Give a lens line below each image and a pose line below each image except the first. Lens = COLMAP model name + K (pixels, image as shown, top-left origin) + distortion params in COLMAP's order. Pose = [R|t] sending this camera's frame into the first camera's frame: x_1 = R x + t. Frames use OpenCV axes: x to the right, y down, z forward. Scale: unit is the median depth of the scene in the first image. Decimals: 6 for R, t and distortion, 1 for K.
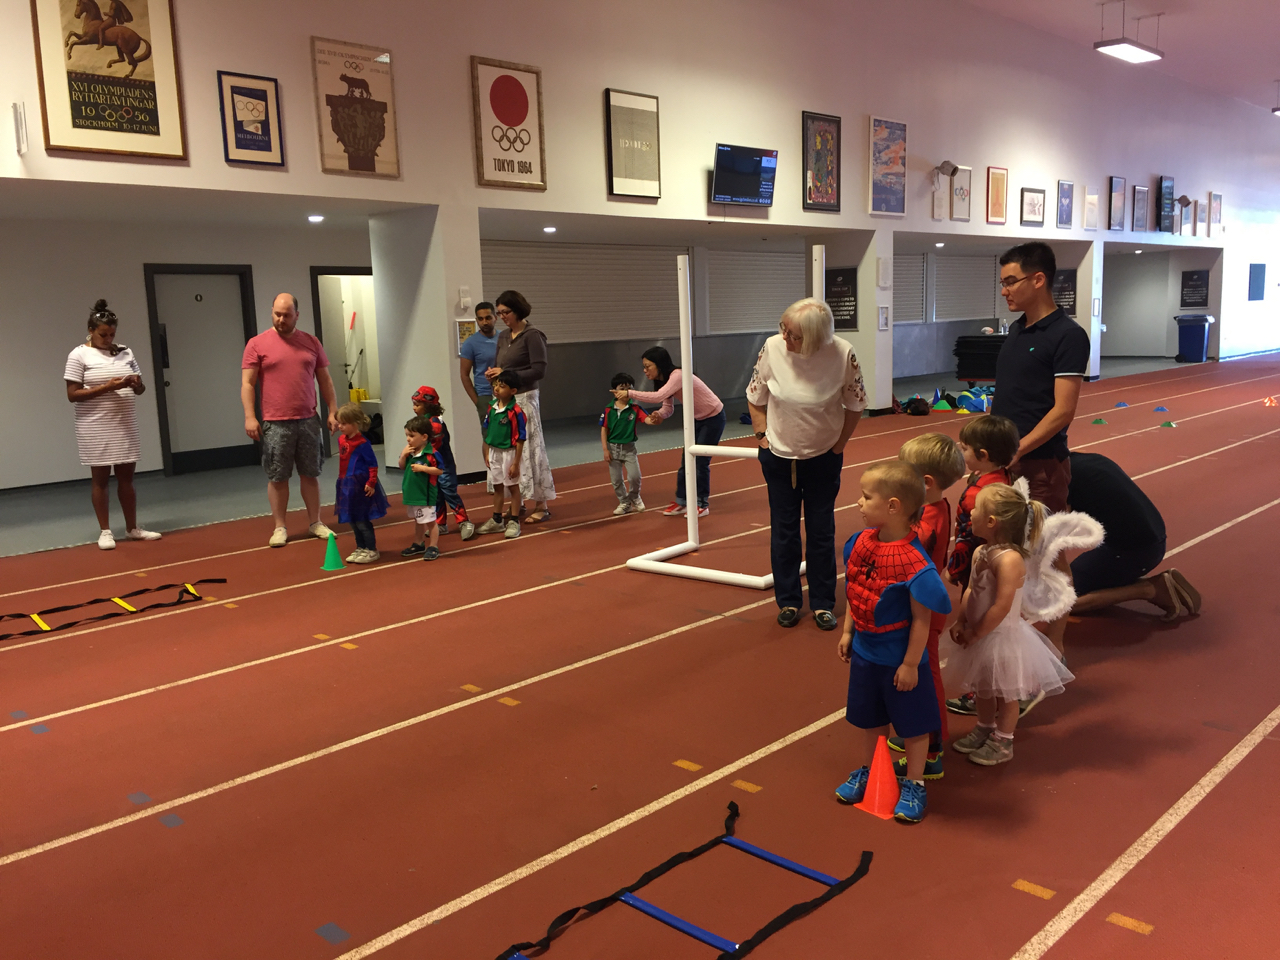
lens RADIAL K [[1091.3, 0, 559.6], [0, 1091.3, 479.2], [0, 0, 1]] dist [0.071013, -0.115593]
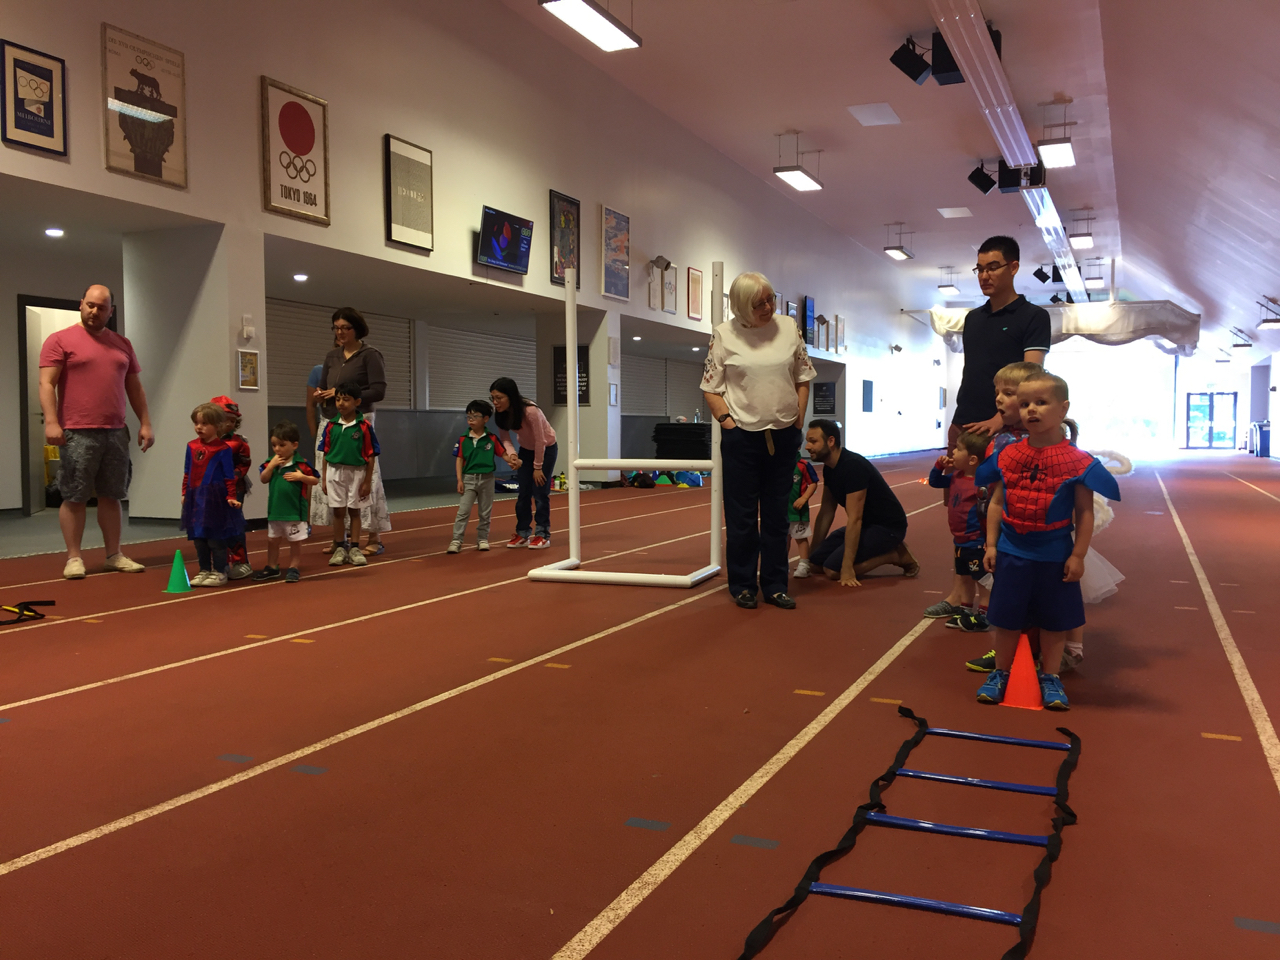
lens RADIAL K [[1118.7, 0, 593.5], [0, 1118.7, 477.0], [0, 0, 1]] dist [0.045626, -0.110169]
pose [[0.935380, 0.025137, 0.352751, -0.139823], [0.010963, 0.994930, -0.099970, 0.054359], [-0.353475, 0.097377, 0.930362, 0.035361]]
